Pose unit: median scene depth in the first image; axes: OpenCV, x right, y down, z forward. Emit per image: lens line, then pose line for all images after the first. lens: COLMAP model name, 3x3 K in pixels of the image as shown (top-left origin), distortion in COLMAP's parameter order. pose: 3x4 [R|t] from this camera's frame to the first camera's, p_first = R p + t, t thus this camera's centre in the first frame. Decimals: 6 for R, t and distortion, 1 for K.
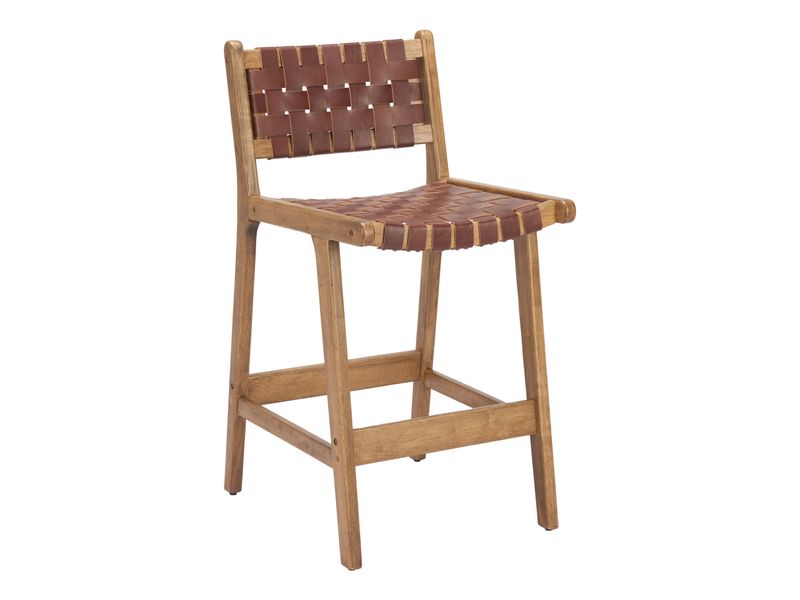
lens RADIAL K [[1700.1, 0, 400.0], [0, 1700.1, 300.0], [0, 0, 1]] dist [0.012266, 0.028282]
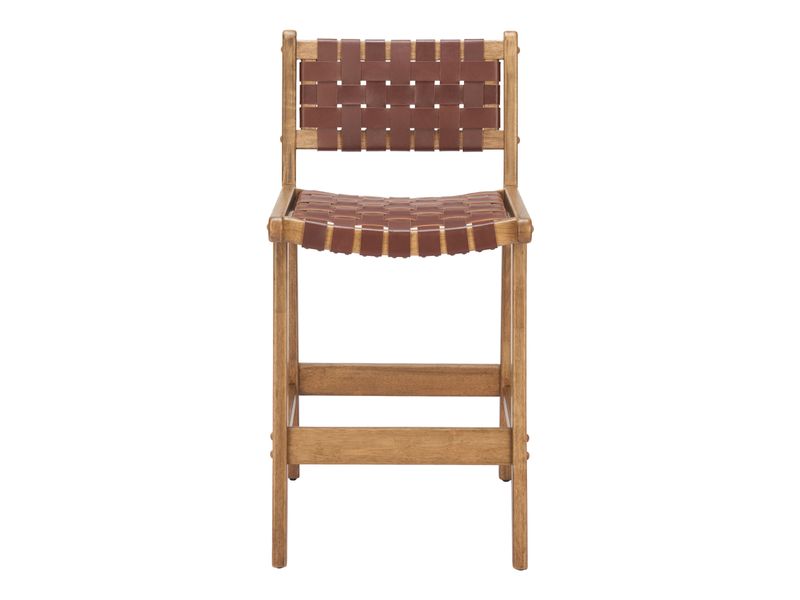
lens RADIAL K [[1700.1, 0, 400.0], [0, 1700.1, 300.0], [0, 0, 1]] dist [0.012266, 0.028282]
pose [[0.889661, 0.120968, -0.440308, 0.422667], [-0.120280, 0.992299, 0.029588, -0.031589], [0.440496, 0.026637, 0.897359, 0.128233]]
